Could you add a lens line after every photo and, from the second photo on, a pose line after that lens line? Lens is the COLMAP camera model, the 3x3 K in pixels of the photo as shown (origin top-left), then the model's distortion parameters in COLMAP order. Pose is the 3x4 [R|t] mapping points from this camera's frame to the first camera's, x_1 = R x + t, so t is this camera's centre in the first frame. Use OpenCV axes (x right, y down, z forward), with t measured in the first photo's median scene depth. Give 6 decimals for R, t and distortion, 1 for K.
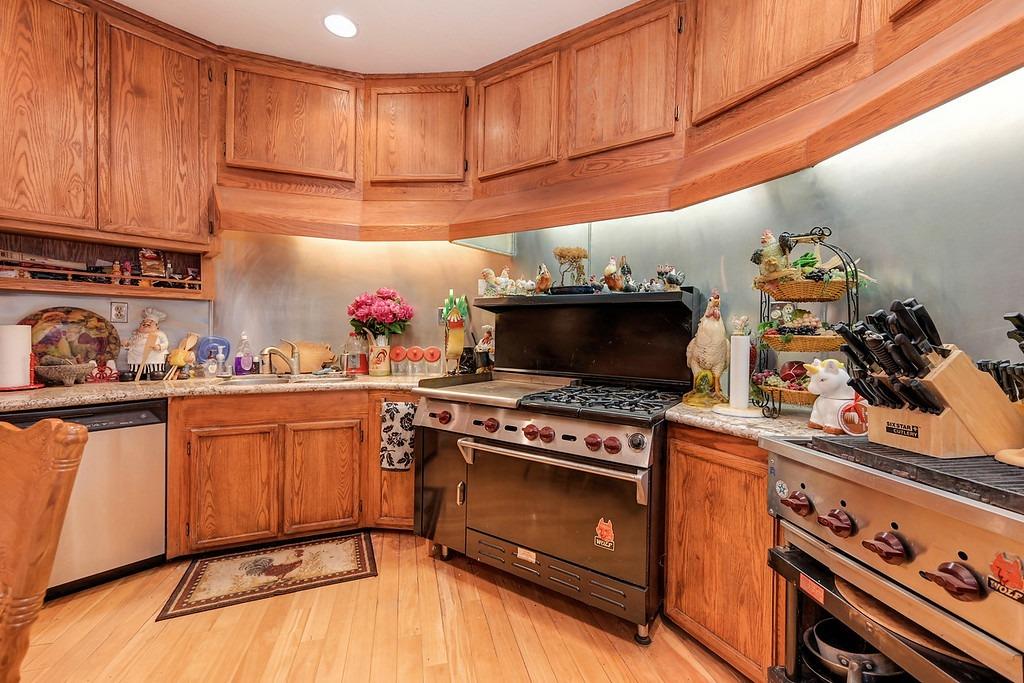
lens RADIAL K [[419.0, 0, 509.1], [0, 419.0, 343.3], [0, 0, 1]] dist [0.013474, 0.005327]
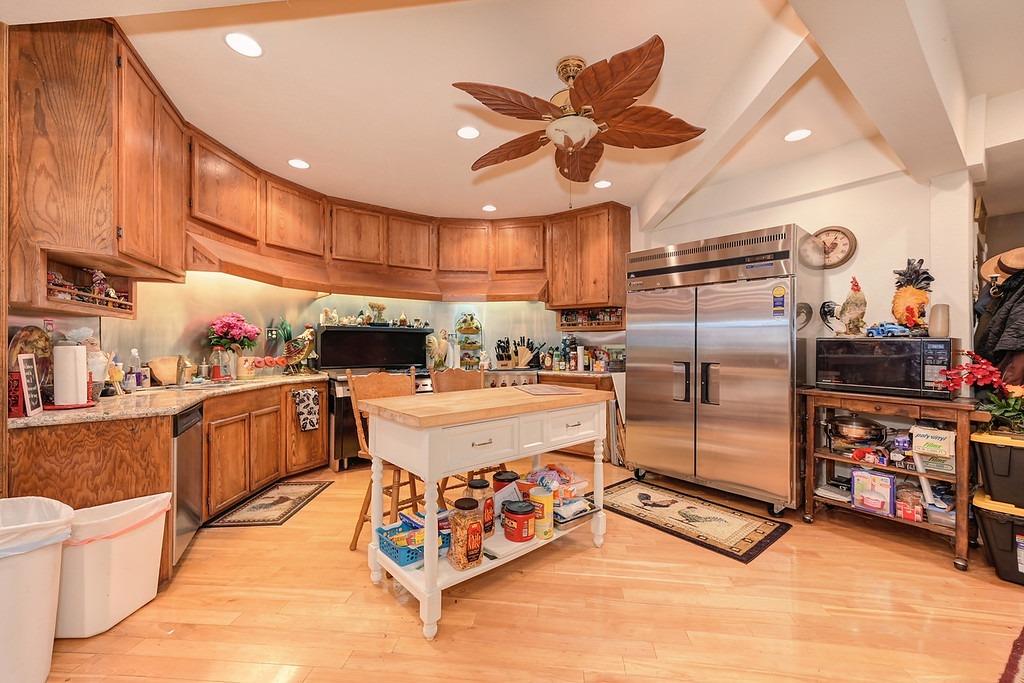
lens RADIAL K [[419.0, 0, 509.1], [0, 419.0, 343.3], [0, 0, 1]] dist [0.013474, 0.005327]
pose [[0.353500, -0.011362, 0.935365, -1.653444], [0.030373, 0.999538, 0.000663, -0.017613], [-0.934941, 0.028175, 0.353682, -0.340442]]
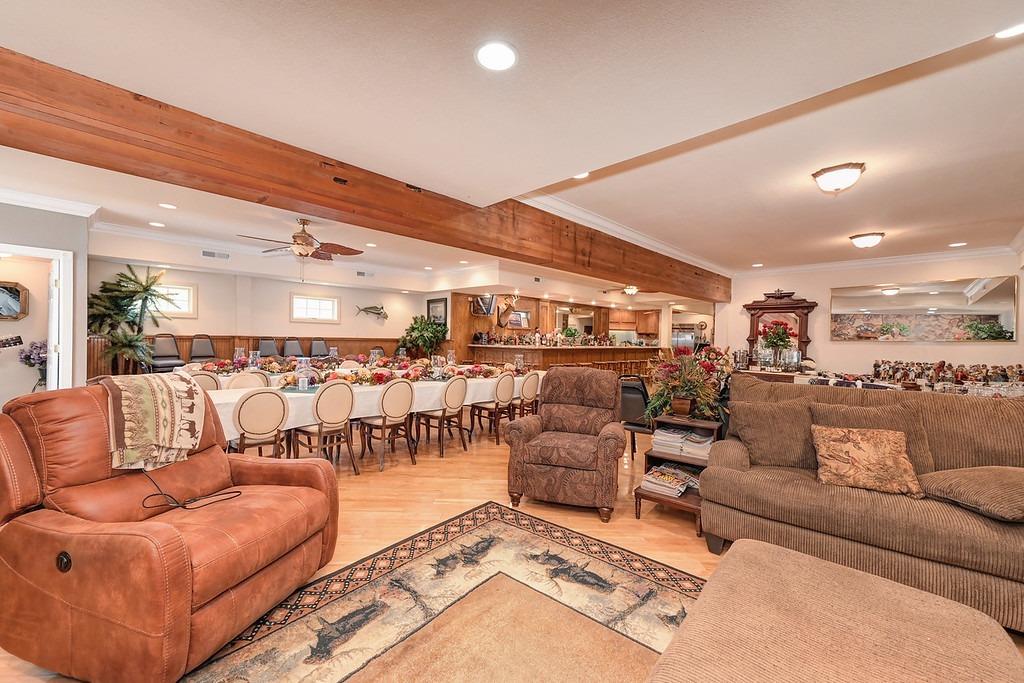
lens RADIAL K [[419.0, 0, 509.1], [0, 419.0, 343.3], [0, 0, 1]] dist [0.013474, 0.005327]
pose [[0.235999, -0.022727, 0.971488, -7.959762], [0.008060, 0.999738, 0.021429, -0.186230], [-0.971720, 0.002773, 0.236120, 0.706675]]
